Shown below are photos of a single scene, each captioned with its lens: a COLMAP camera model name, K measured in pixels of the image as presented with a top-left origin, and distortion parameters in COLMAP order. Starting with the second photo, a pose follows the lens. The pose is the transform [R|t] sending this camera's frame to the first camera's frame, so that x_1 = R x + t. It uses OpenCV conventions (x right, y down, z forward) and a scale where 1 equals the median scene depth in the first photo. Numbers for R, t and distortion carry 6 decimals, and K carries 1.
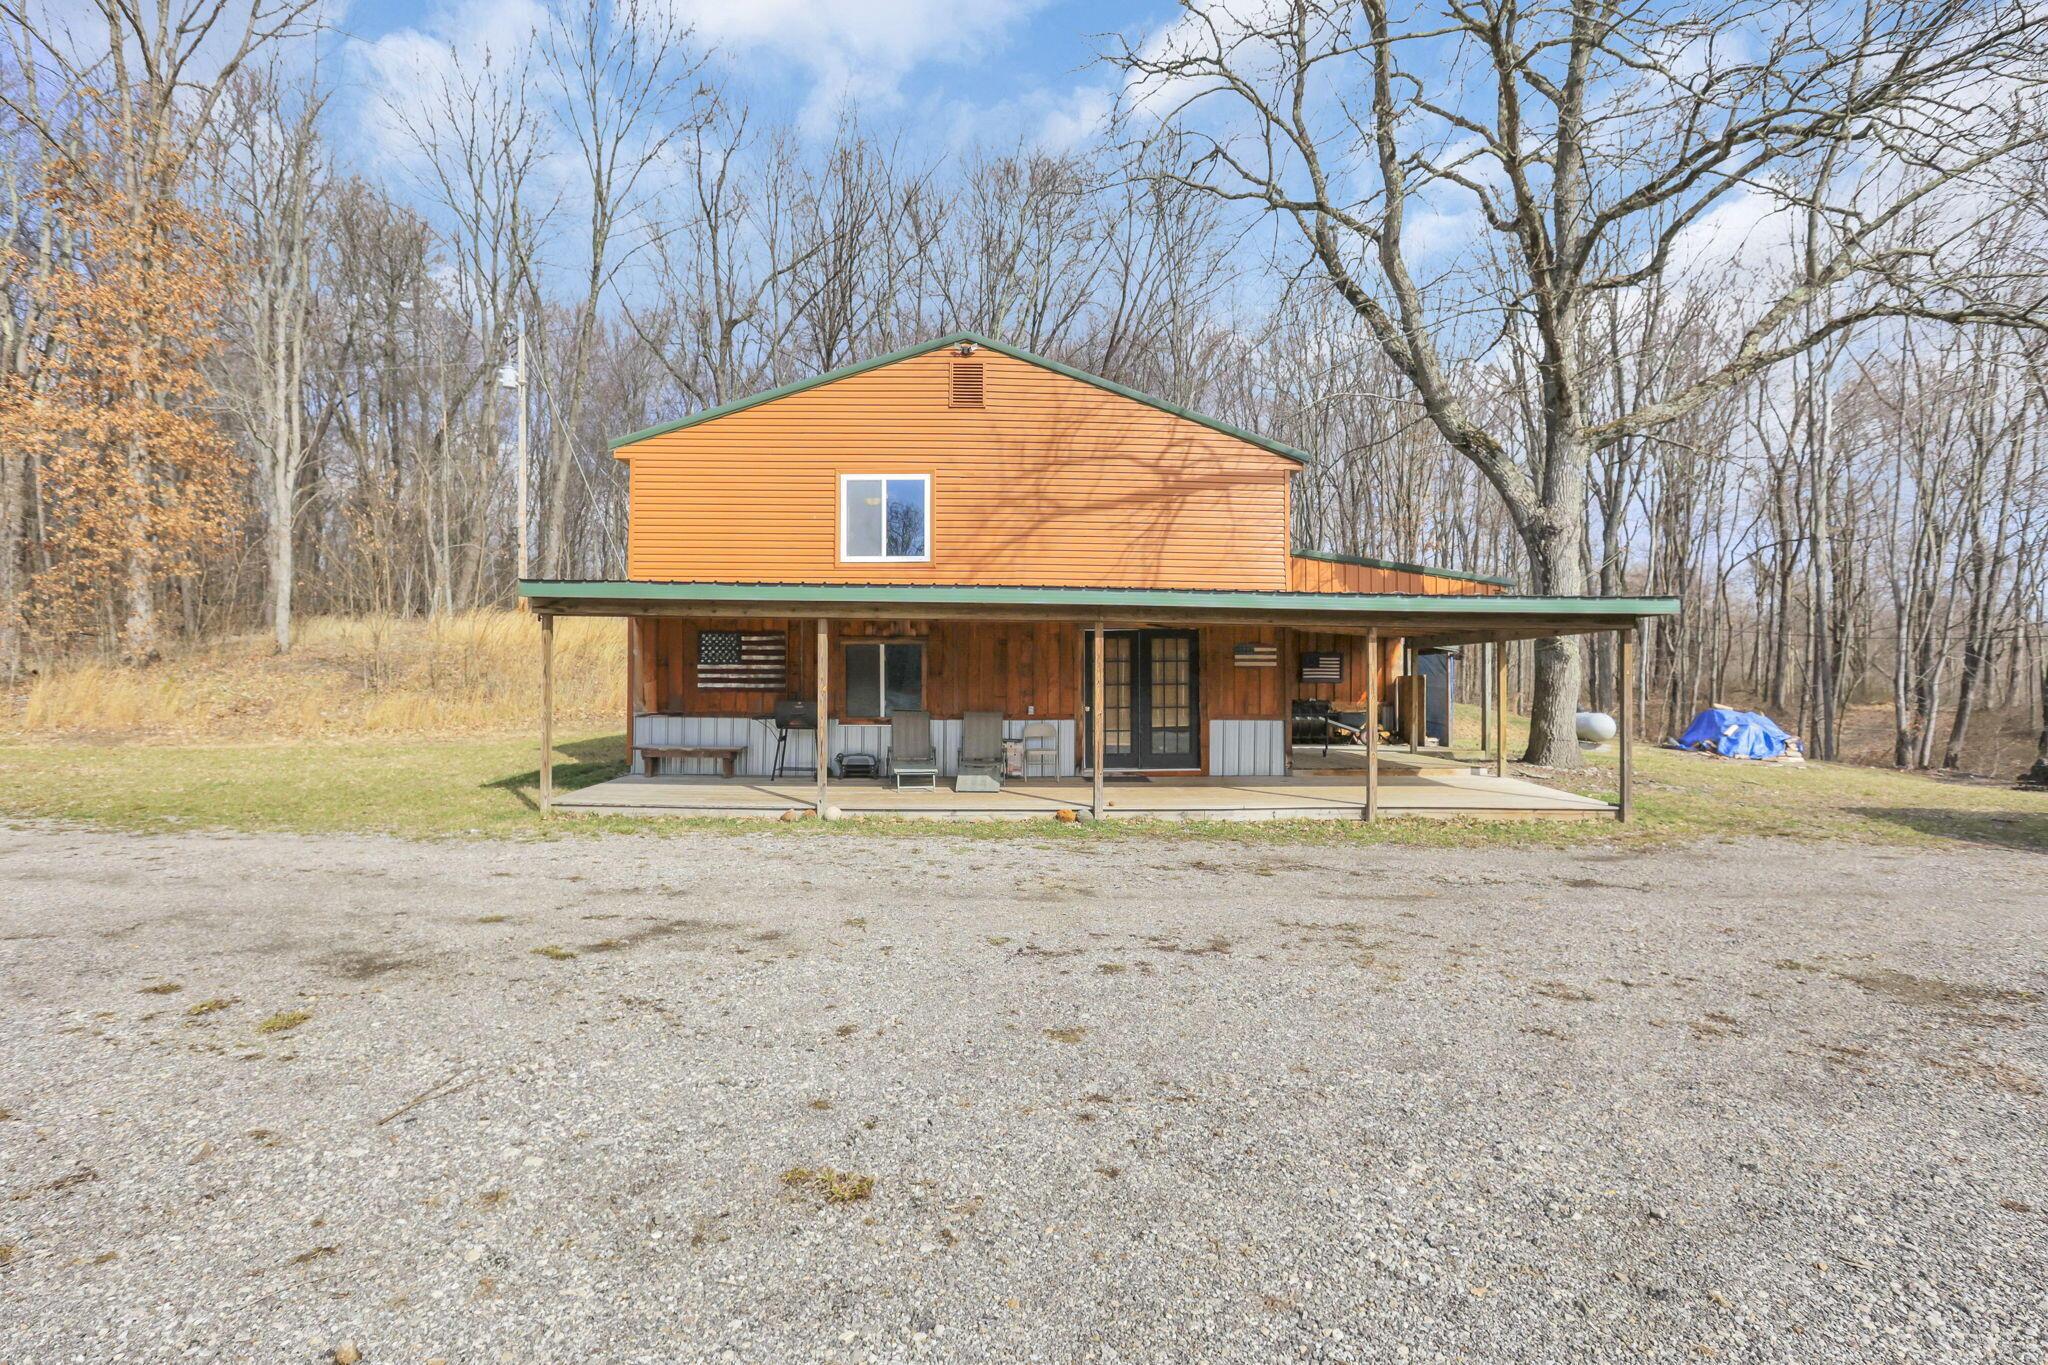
lens RADIAL K [[955.6, 0, 1026.5], [0, 955.6, 683.7], [0, 0, 1]] dist [-0.036157, 0.003964]
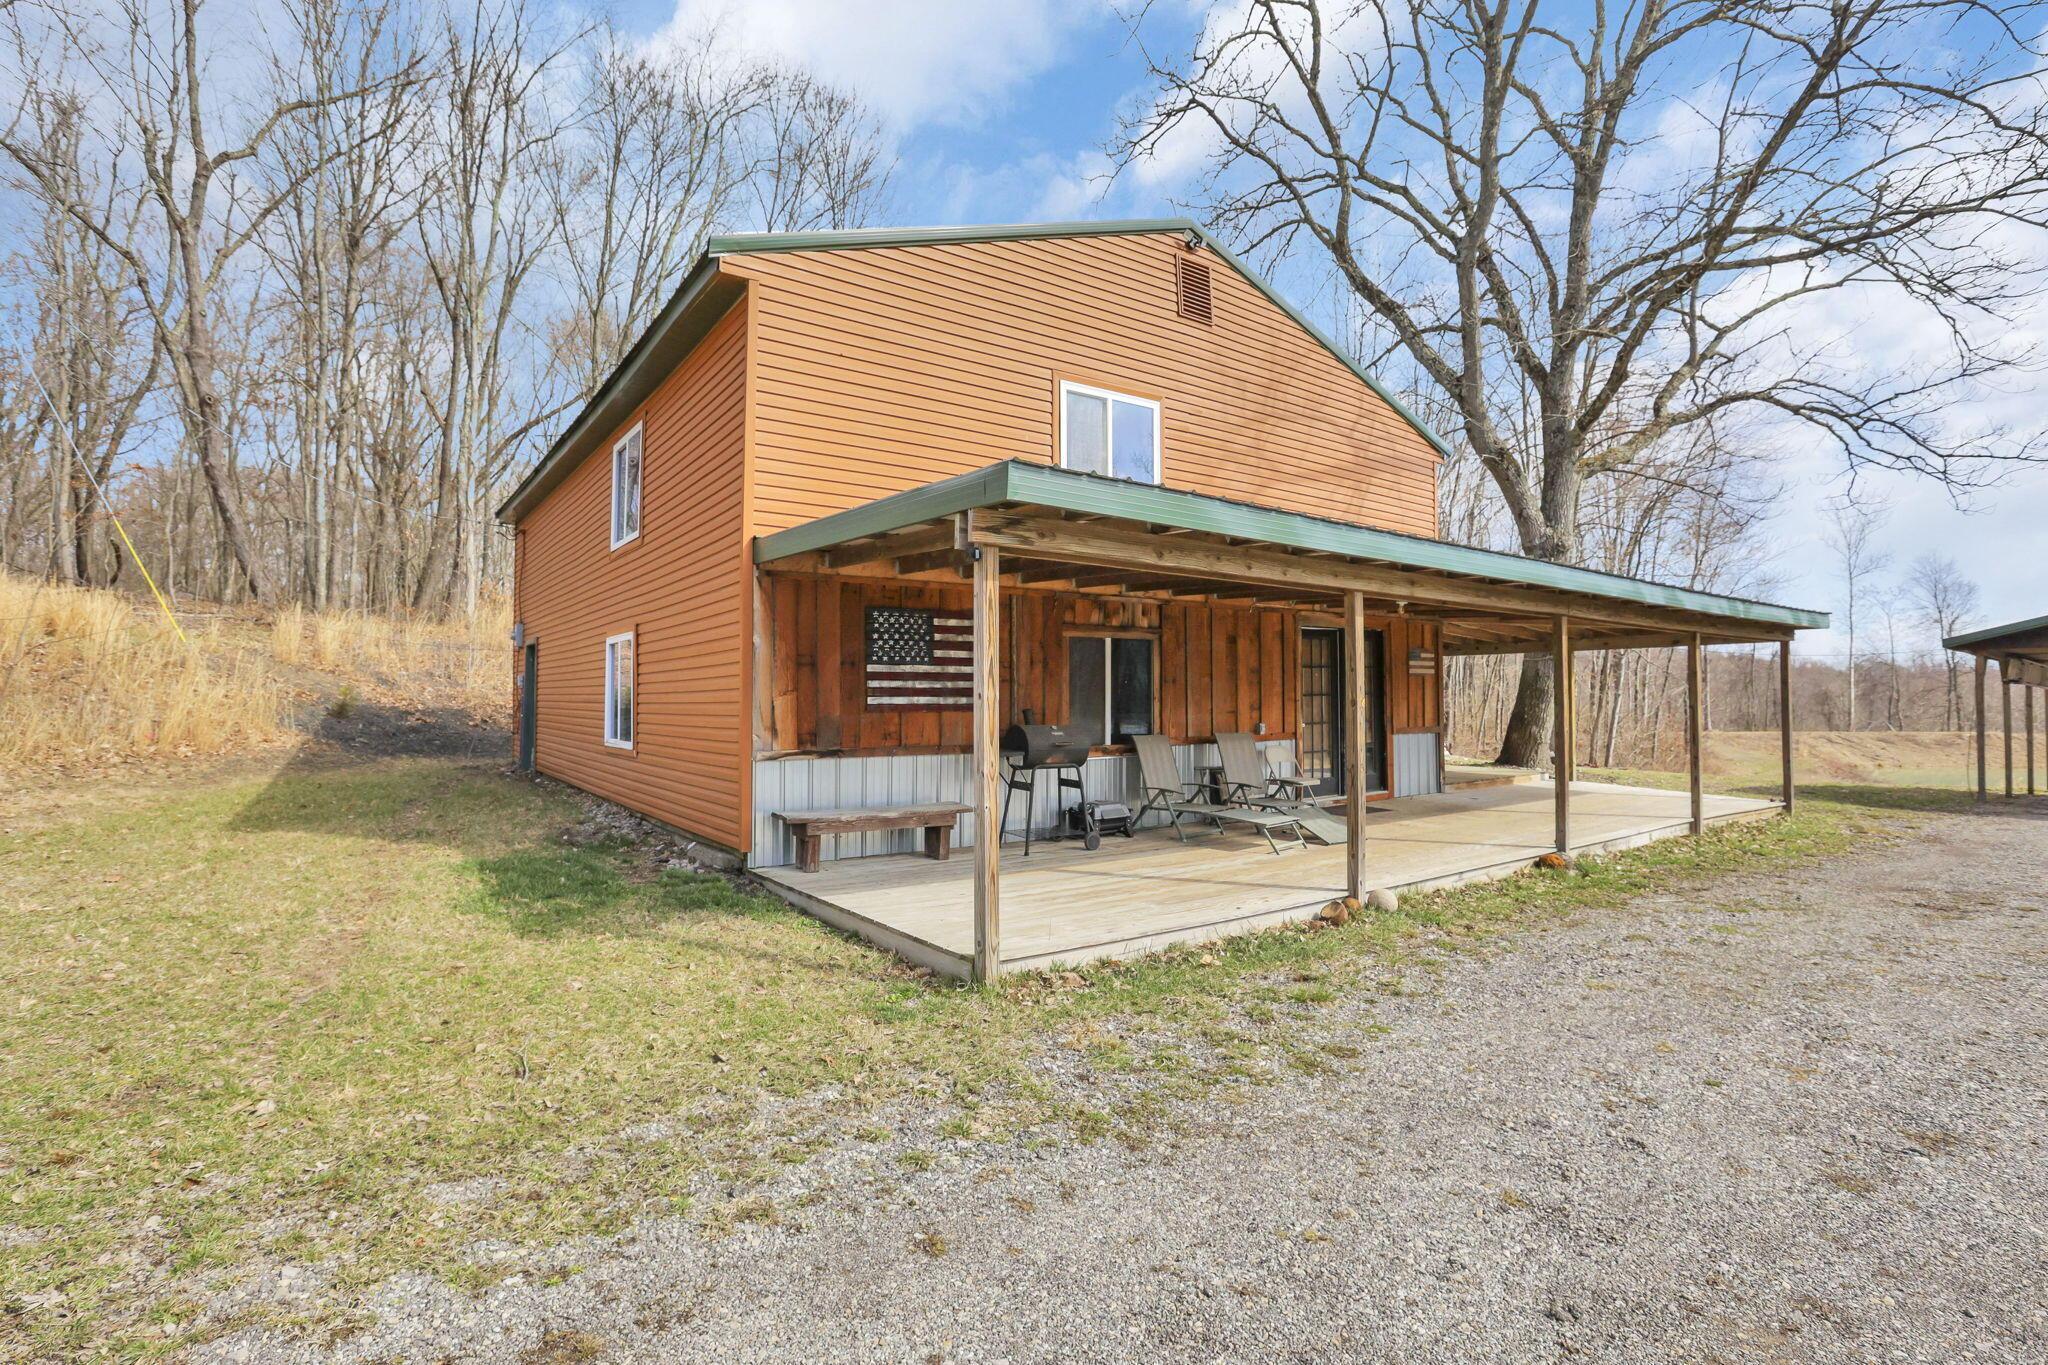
lens RADIAL K [[955.6, 0, 1023.6], [0, 955.6, 684.0], [0, 0, 1]] dist [-0.036157, 0.003964]
pose [[0.826665, -0.000774, 0.562694, -0.588765], [0.007199, 0.999932, -0.009199, -0.002365], [-0.562649, 0.011655, 0.826614, 0.469223]]
